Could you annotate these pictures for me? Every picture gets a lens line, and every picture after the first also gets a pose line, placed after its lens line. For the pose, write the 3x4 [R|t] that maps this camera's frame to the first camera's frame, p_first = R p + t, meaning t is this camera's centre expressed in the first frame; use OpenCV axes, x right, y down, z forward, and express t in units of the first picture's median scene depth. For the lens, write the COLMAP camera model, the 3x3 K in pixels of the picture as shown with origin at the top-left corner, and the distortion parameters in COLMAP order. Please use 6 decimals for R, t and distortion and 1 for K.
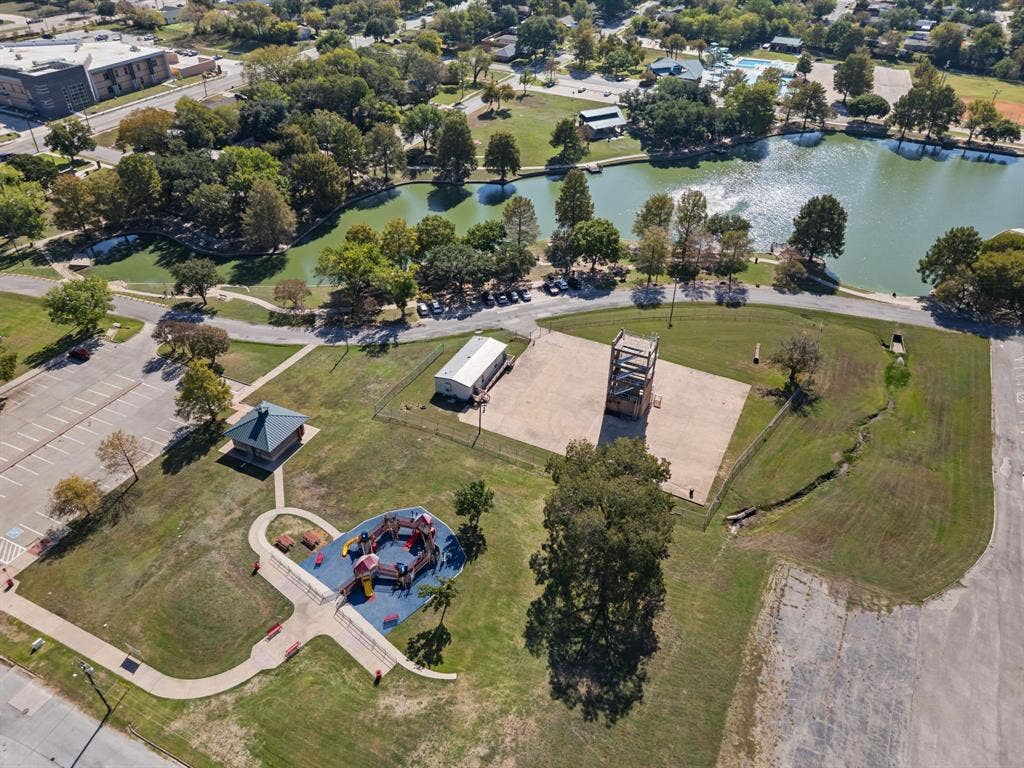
lens RADIAL K [[736.4, 0, 512.0], [0, 736.4, 384.0], [0, 0, 1]] dist [0.060513, -0.066322]
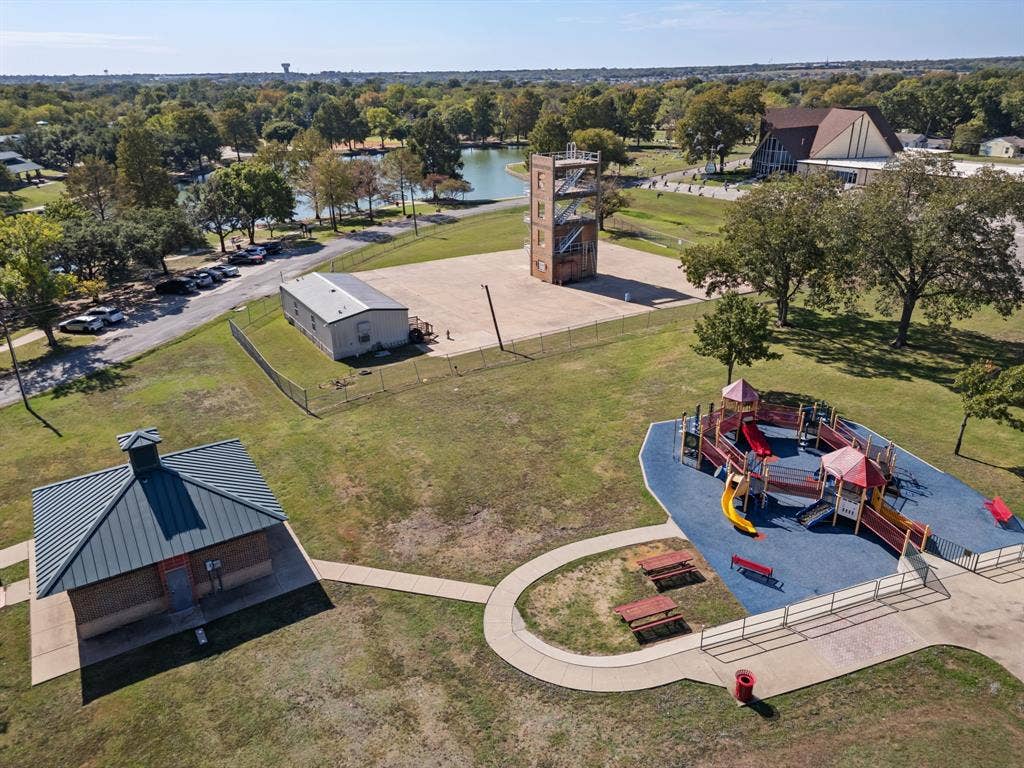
lens RADIAL K [[736.4, 0, 512.0], [0, 736.4, 384.0], [0, 0, 1]] dist [0.060513, -0.066322]
pose [[0.519910, -0.339523, 0.783848, -0.498362], [0.528136, 0.848981, 0.017435, 0.089841], [-0.671392, 0.404914, 0.620708, 0.745387]]
